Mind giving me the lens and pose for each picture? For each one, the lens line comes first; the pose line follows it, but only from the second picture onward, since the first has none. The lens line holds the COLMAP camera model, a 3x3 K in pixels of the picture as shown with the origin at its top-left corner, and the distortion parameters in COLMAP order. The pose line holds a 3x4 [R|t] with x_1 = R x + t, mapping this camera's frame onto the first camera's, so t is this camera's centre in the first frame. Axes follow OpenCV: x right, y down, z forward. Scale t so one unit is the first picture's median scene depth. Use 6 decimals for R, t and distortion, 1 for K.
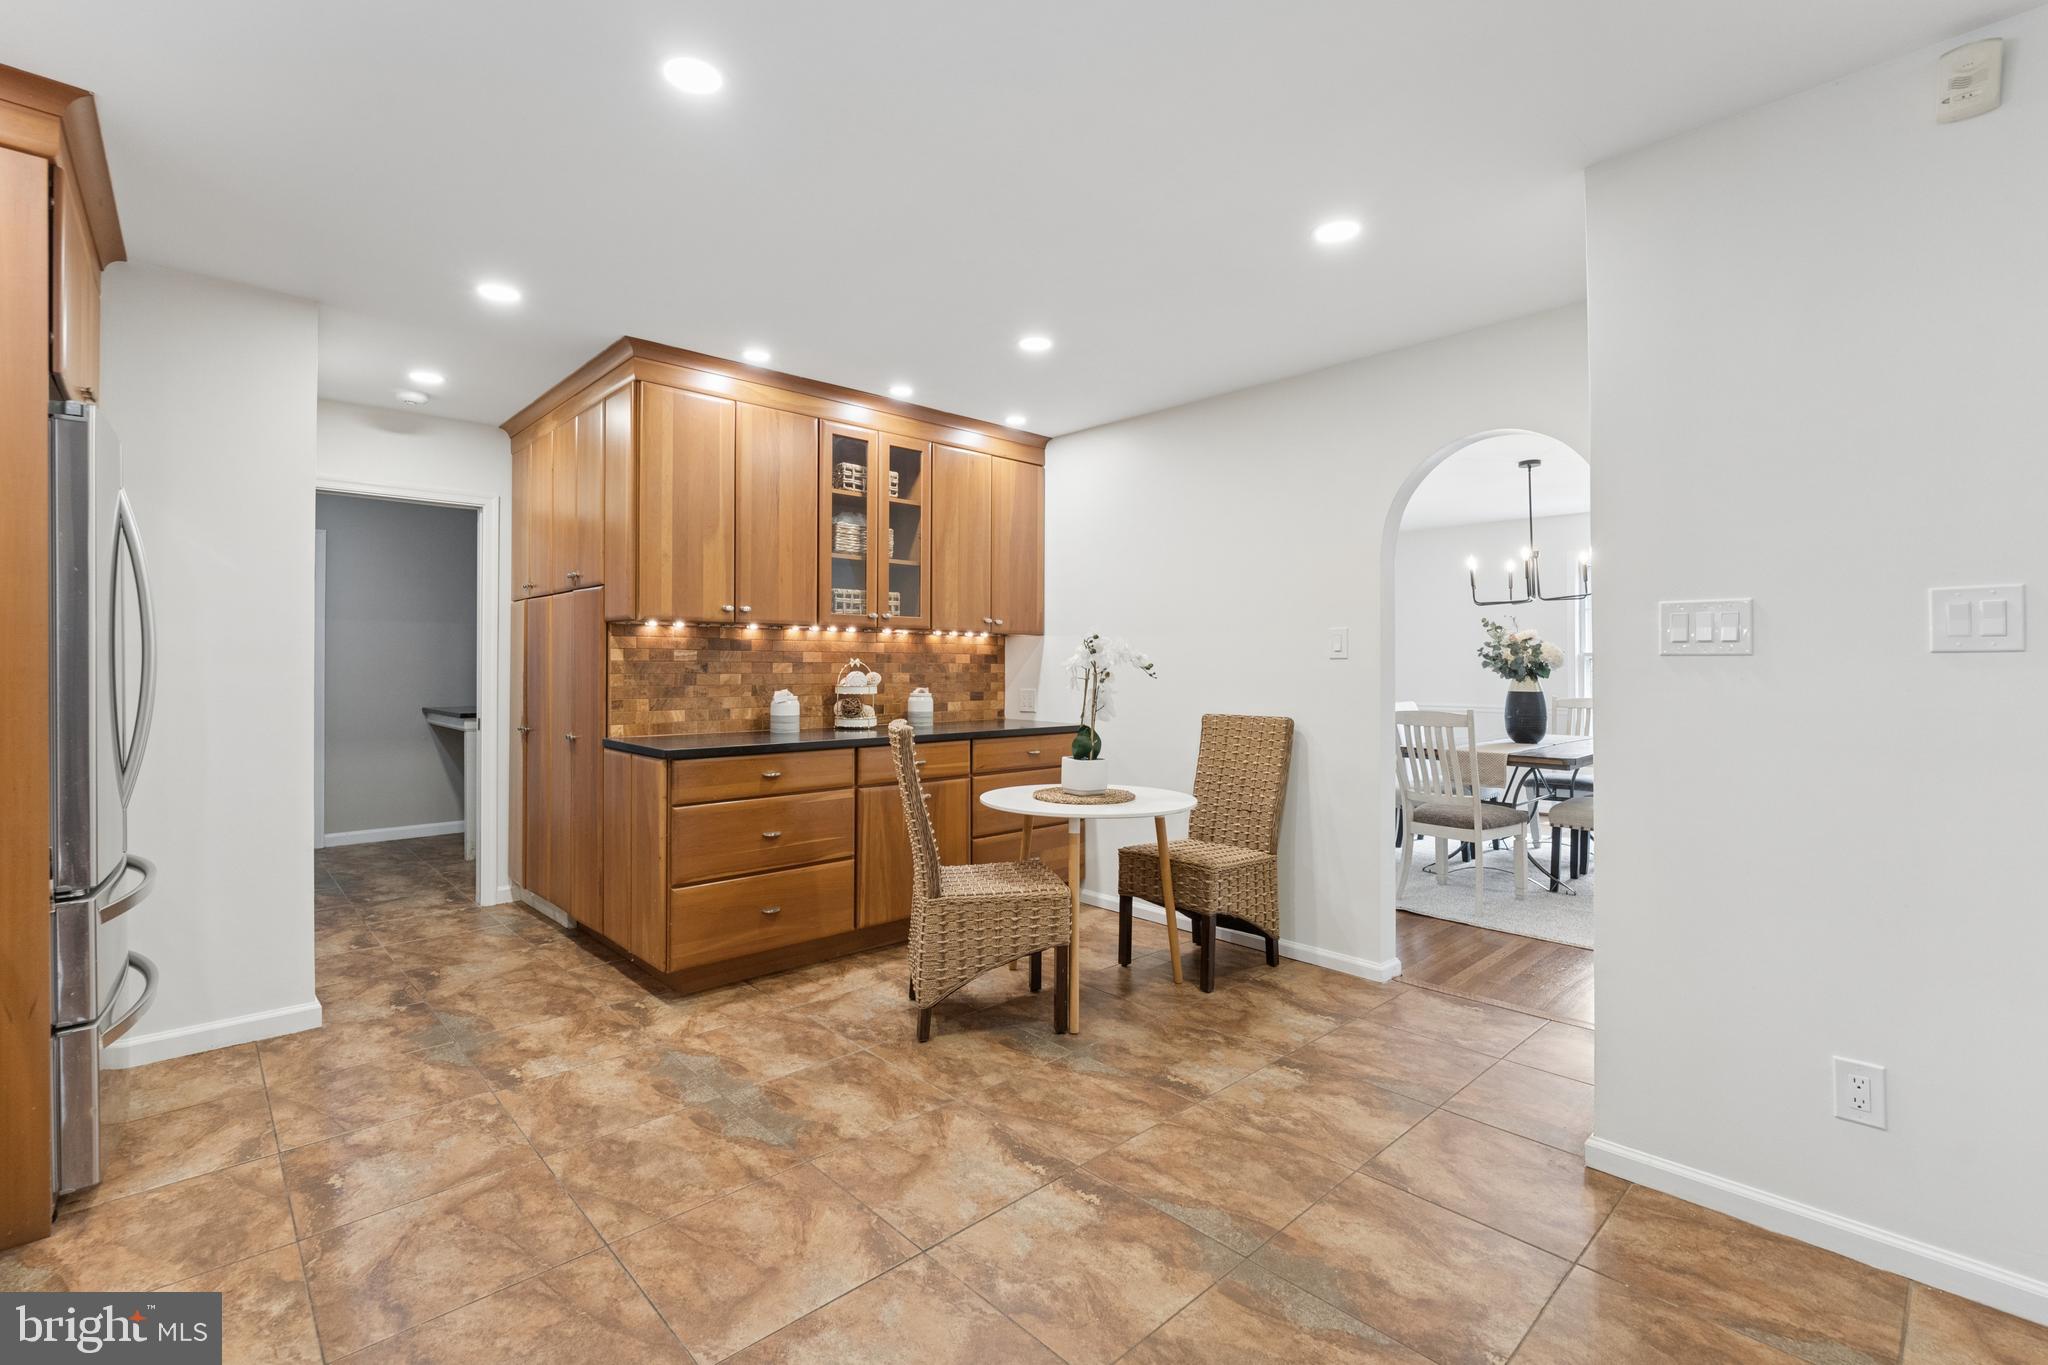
lens RADIAL K [[904.8, 0, 1030.8], [0, 904.8, 656.9], [0, 0, 1]] dist [-0.001803, -0.000796]
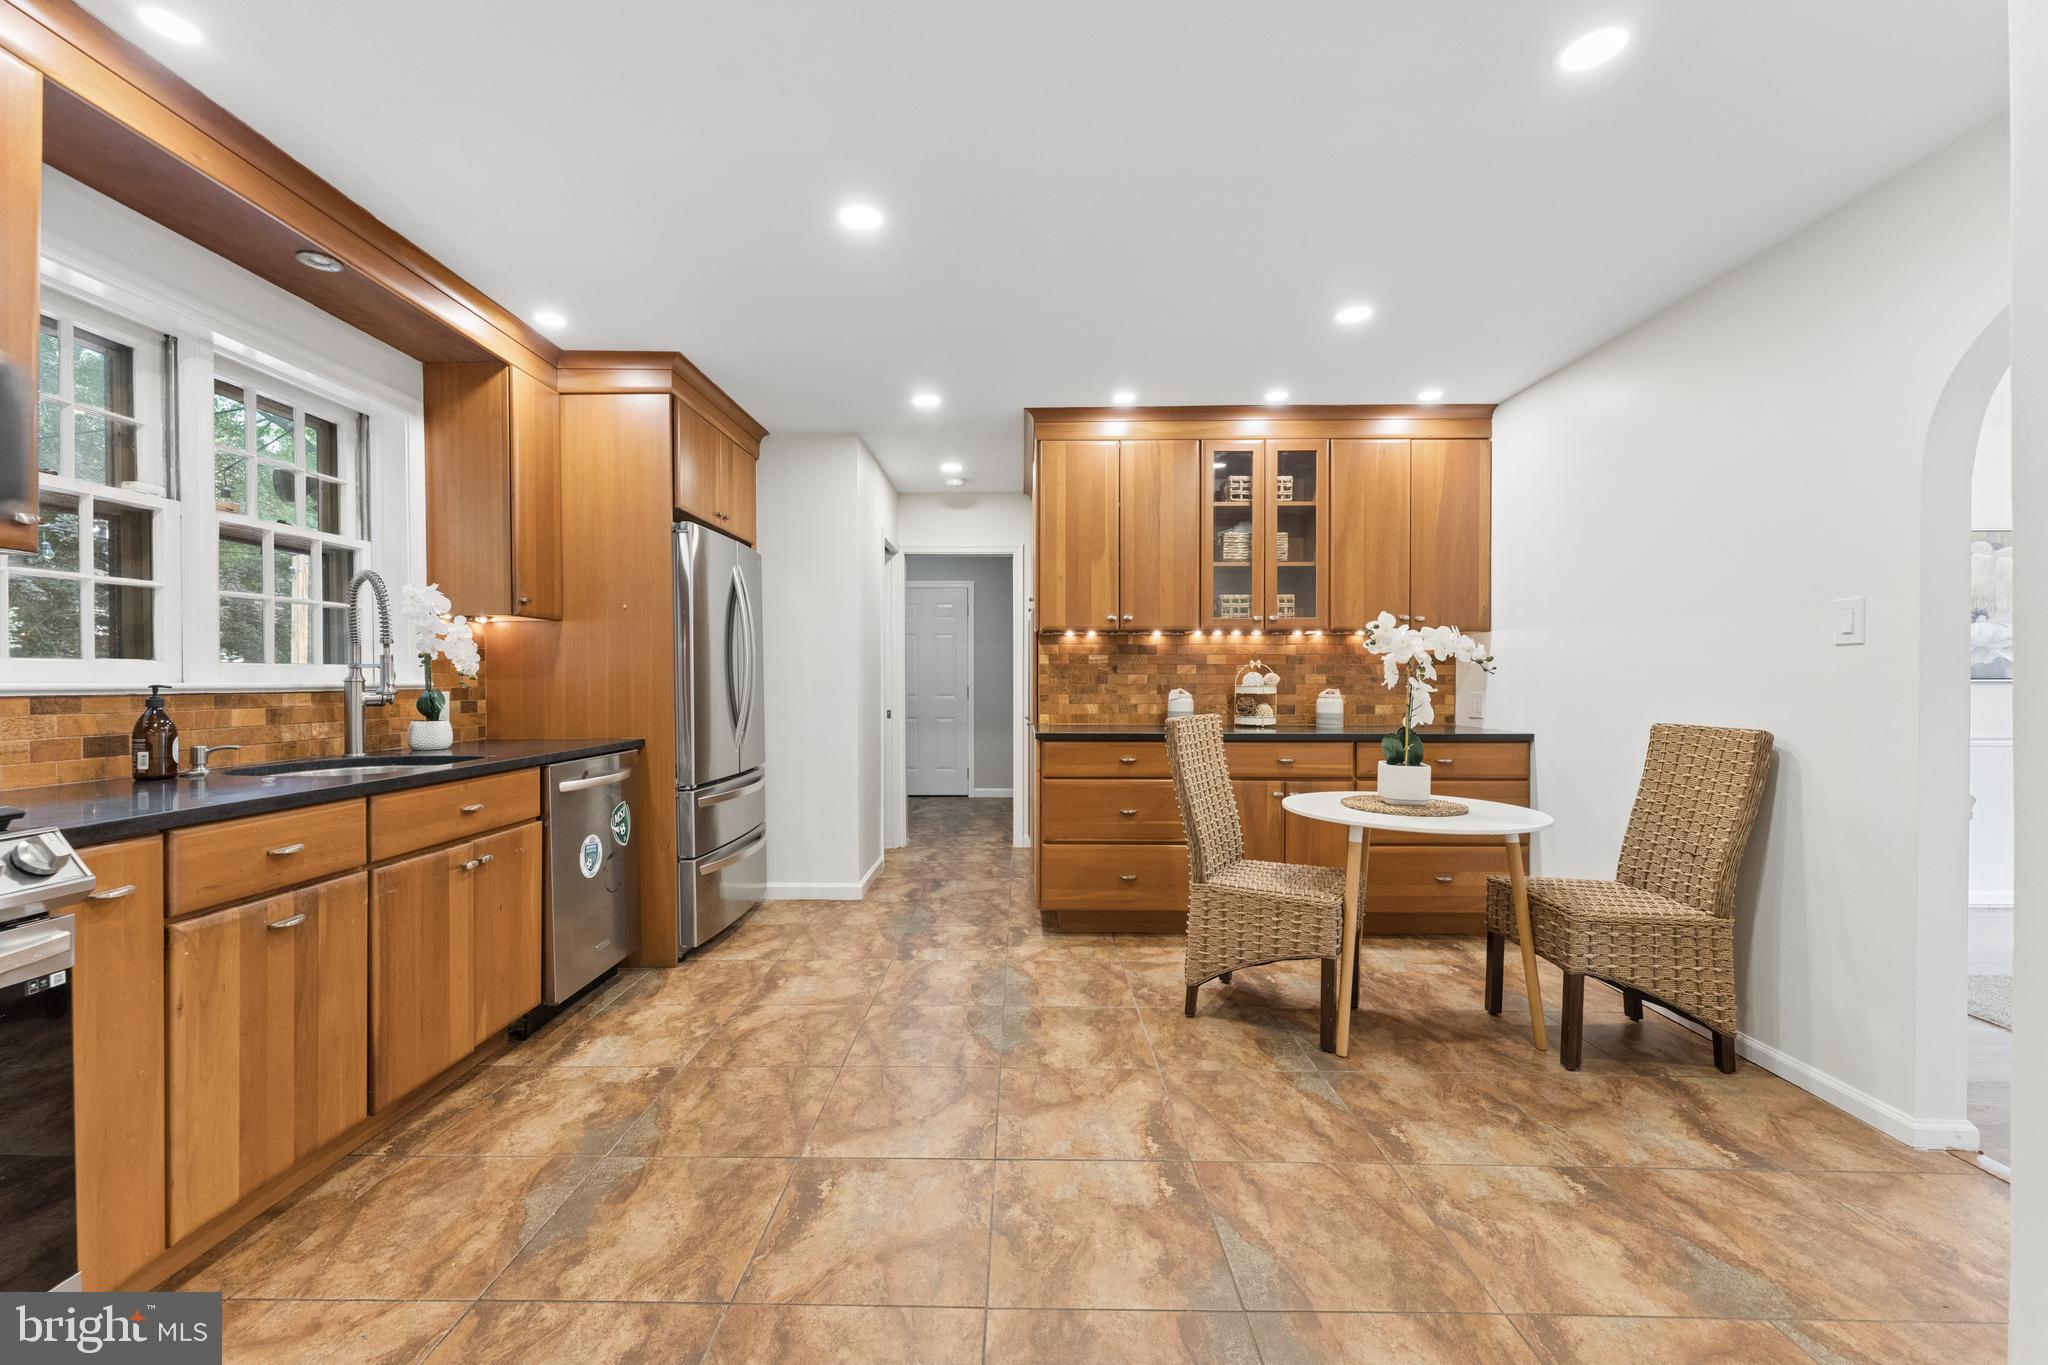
lens RADIAL K [[826.0, 0, 1012.8], [0, 826.0, 682.3], [0, 0, 1]] dist [-0.001032, -0.000632]
pose [[0.717672, 0.000685, -0.696381, 0.326101], [0.008310, 0.999920, 0.009547, 0.019195], [0.696332, -0.012639, 0.717609, 0.136365]]
